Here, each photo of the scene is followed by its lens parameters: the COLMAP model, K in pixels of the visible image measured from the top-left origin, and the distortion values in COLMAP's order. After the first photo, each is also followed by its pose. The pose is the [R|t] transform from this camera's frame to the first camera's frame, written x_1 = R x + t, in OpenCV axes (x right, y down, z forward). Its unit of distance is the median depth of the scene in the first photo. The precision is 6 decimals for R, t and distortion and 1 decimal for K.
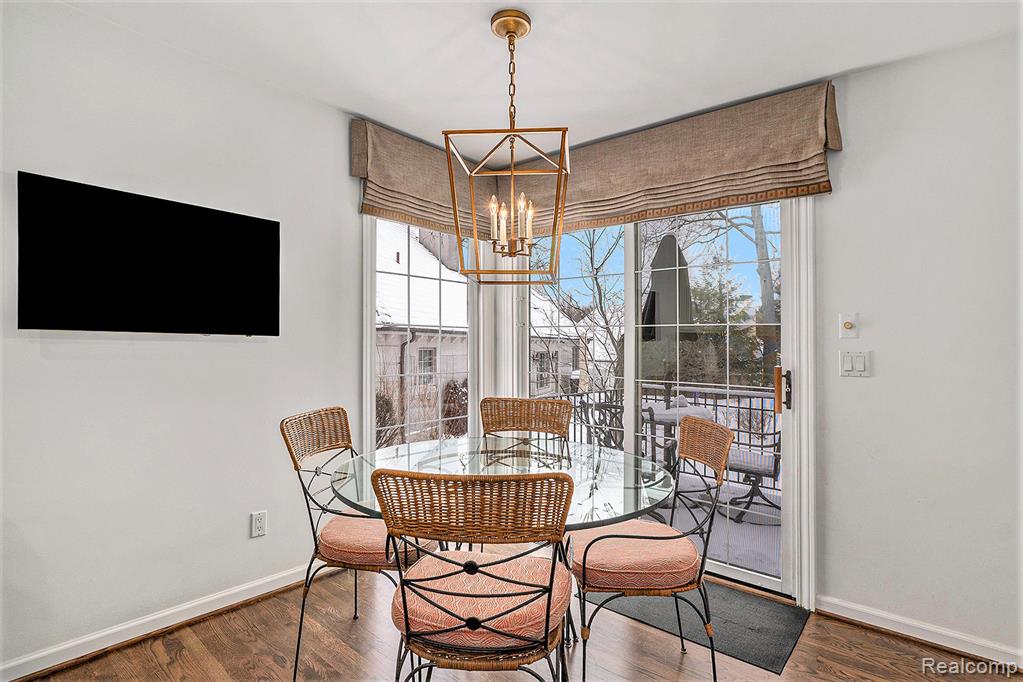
lens RADIAL K [[507.0, 0, 511.5], [0, 507.0, 341.0], [0, 0, 1]] dist [-0.000084, 0.000146]
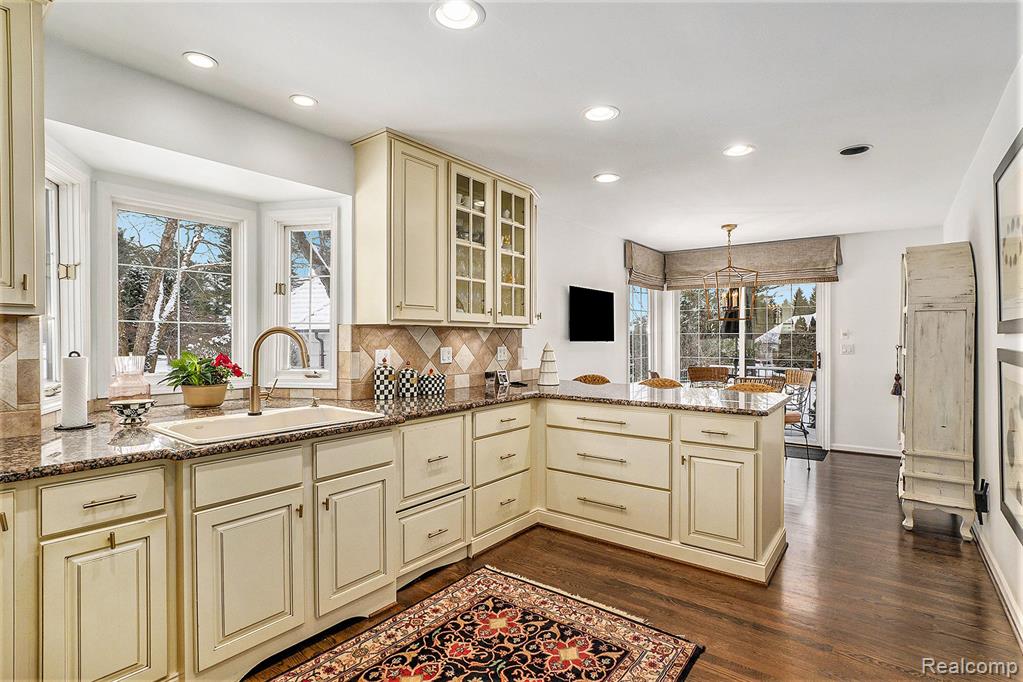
lens RADIAL K [[501.6, 0, 512.2], [0, 501.6, 345.7], [0, 0, 1]] dist [0.000147, 0.000024]
pose [[0.999070, -0.009214, 0.042110, -1.065923], [0.008366, 0.999760, 0.020271, -0.036737], [-0.042287, -0.019900, 0.998907, -1.387863]]
